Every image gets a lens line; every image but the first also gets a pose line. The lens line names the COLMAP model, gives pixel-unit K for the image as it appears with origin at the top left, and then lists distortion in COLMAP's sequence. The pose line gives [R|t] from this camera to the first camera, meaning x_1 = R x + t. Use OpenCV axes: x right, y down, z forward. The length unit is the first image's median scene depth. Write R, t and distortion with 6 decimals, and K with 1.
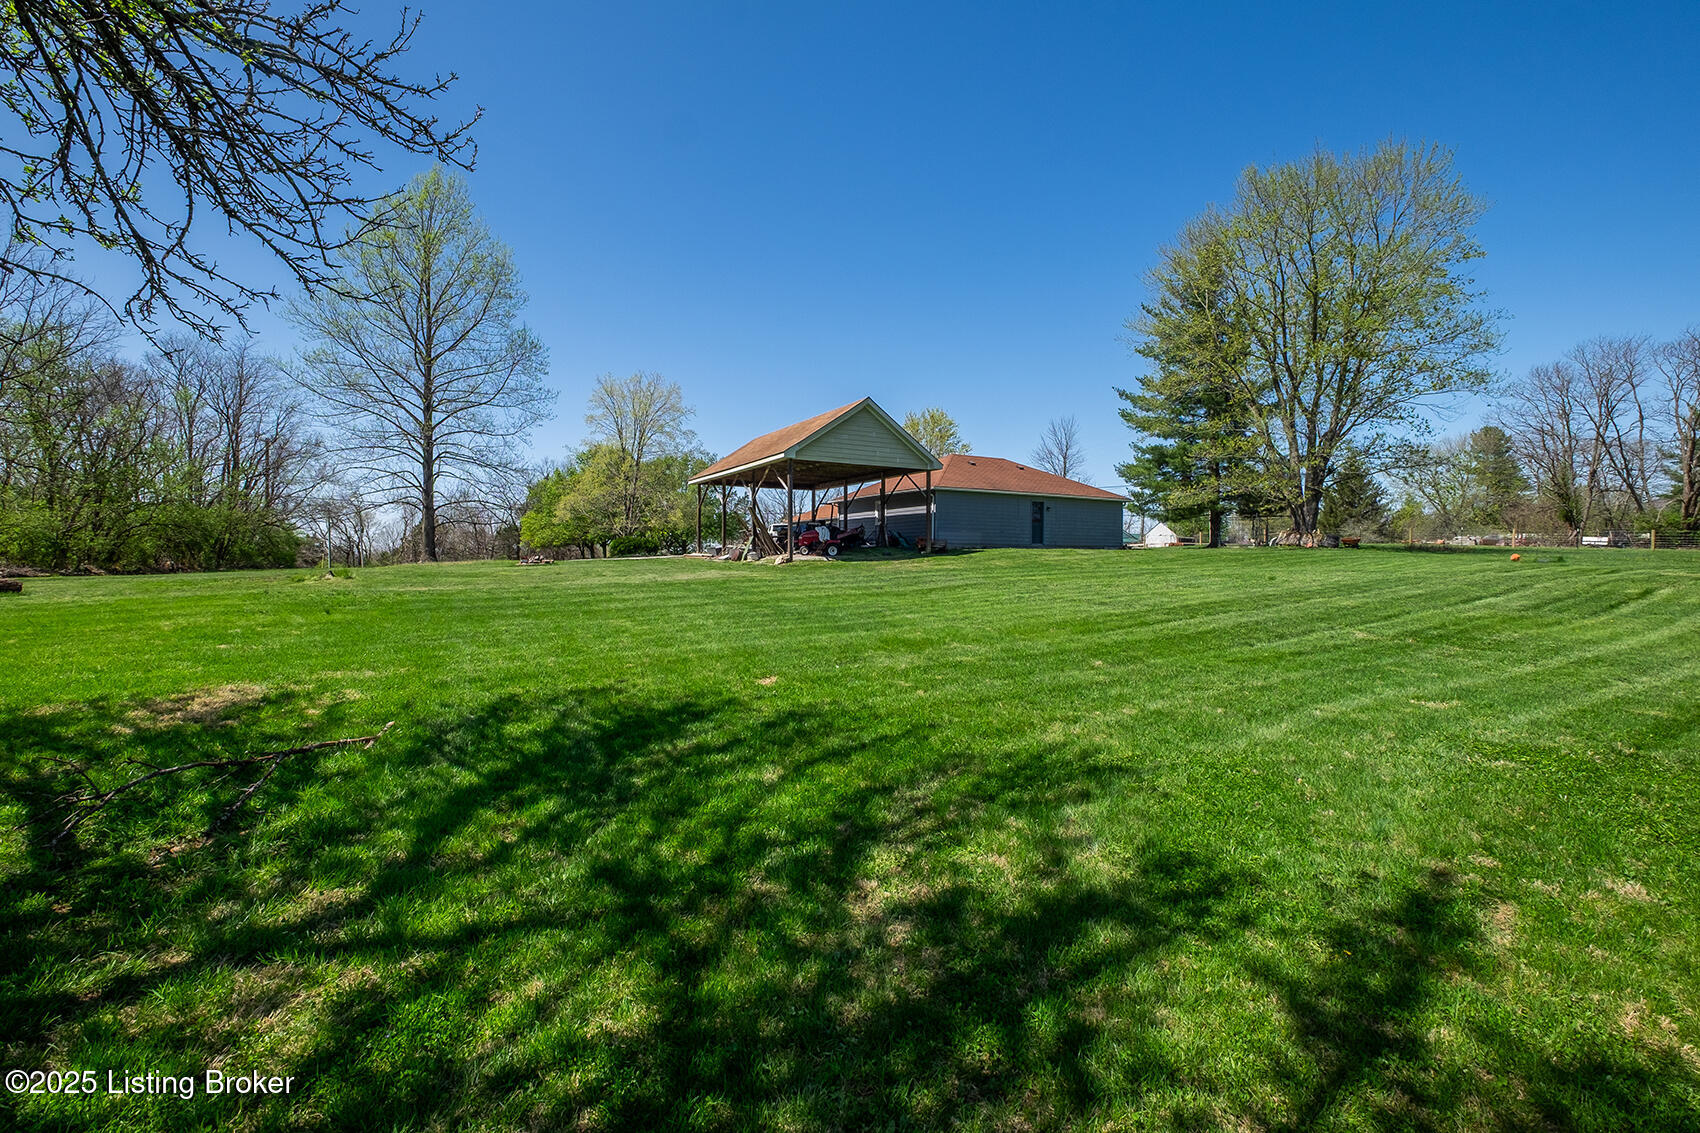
lens RADIAL K [[746.3, 0, 864.8], [0, 746.3, 558.5], [0, 0, 1]] dist [-0.004341, -0.000955]
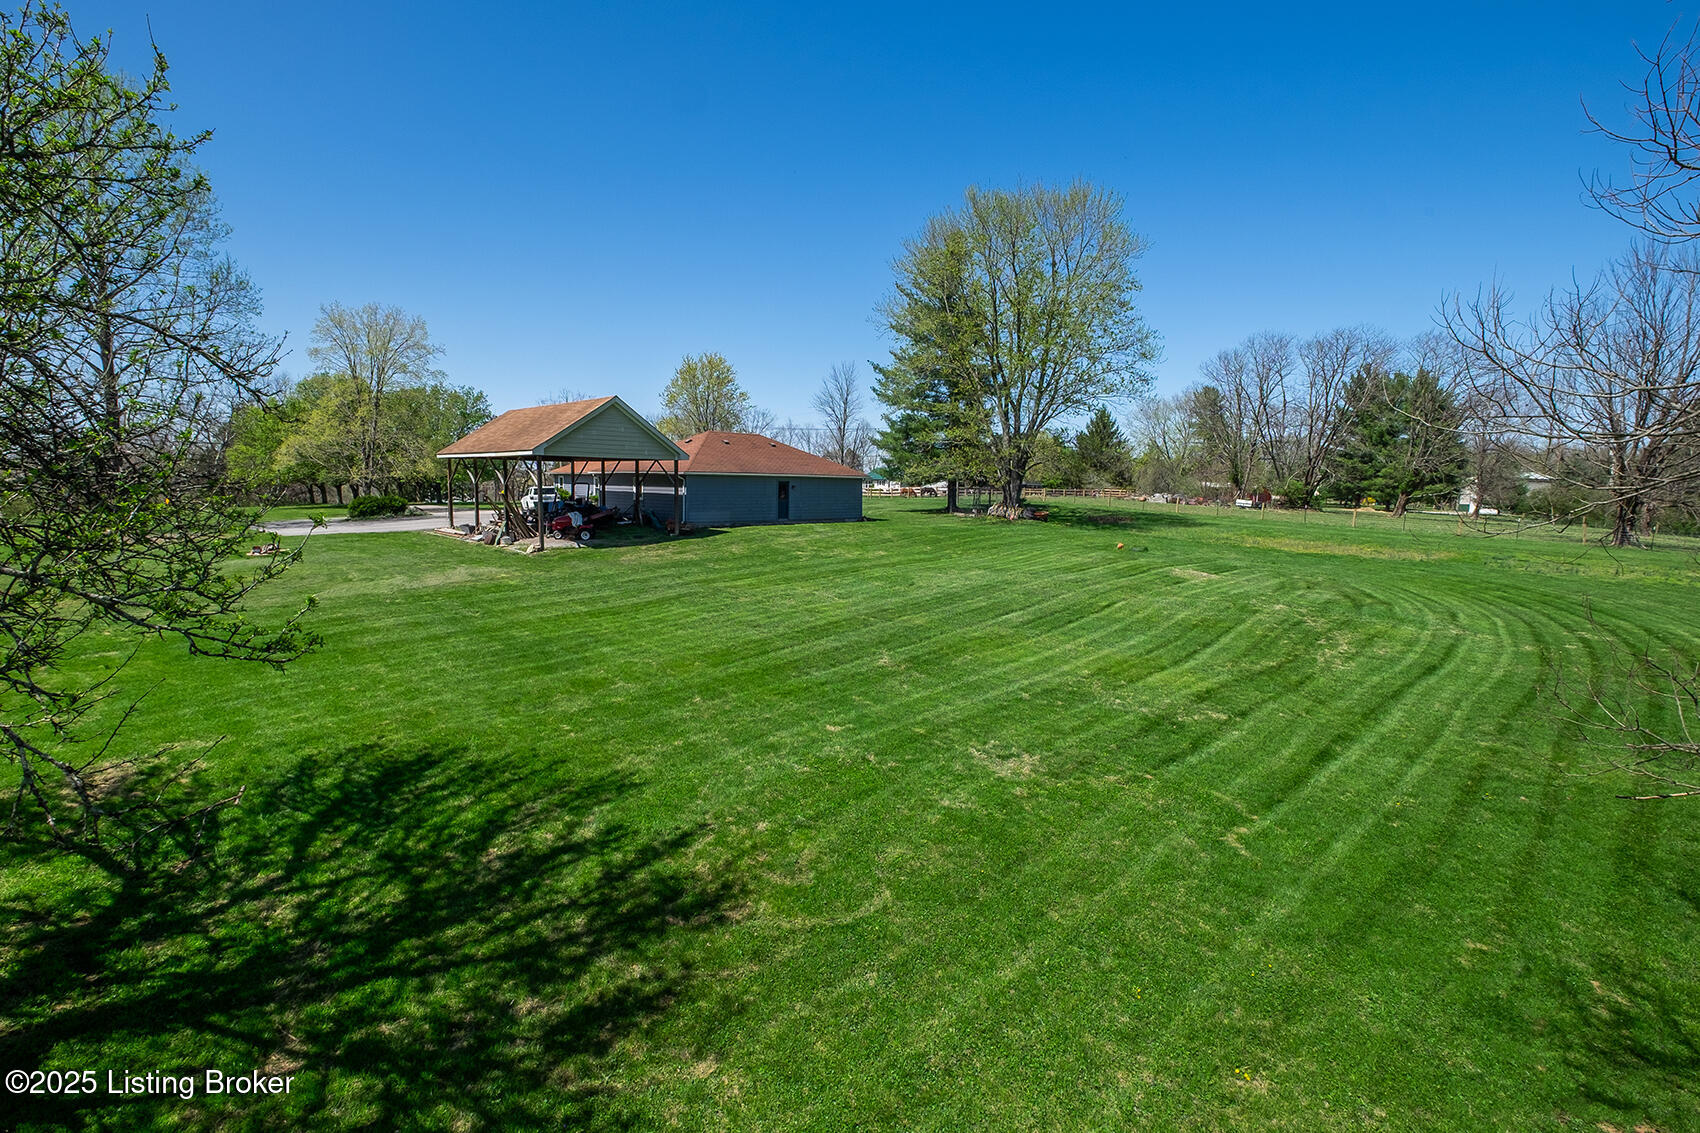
lens RADIAL K [[746.3, 0, 846.6], [0, 746.3, 573.6], [0, 0, 1]] dist [-0.004341, -0.000955]
pose [[0.966253, -0.013655, 0.257231, 0.382857], [-0.012450, 0.994951, 0.099583, -0.576609], [-0.257293, -0.099424, 0.961205, -1.252126]]
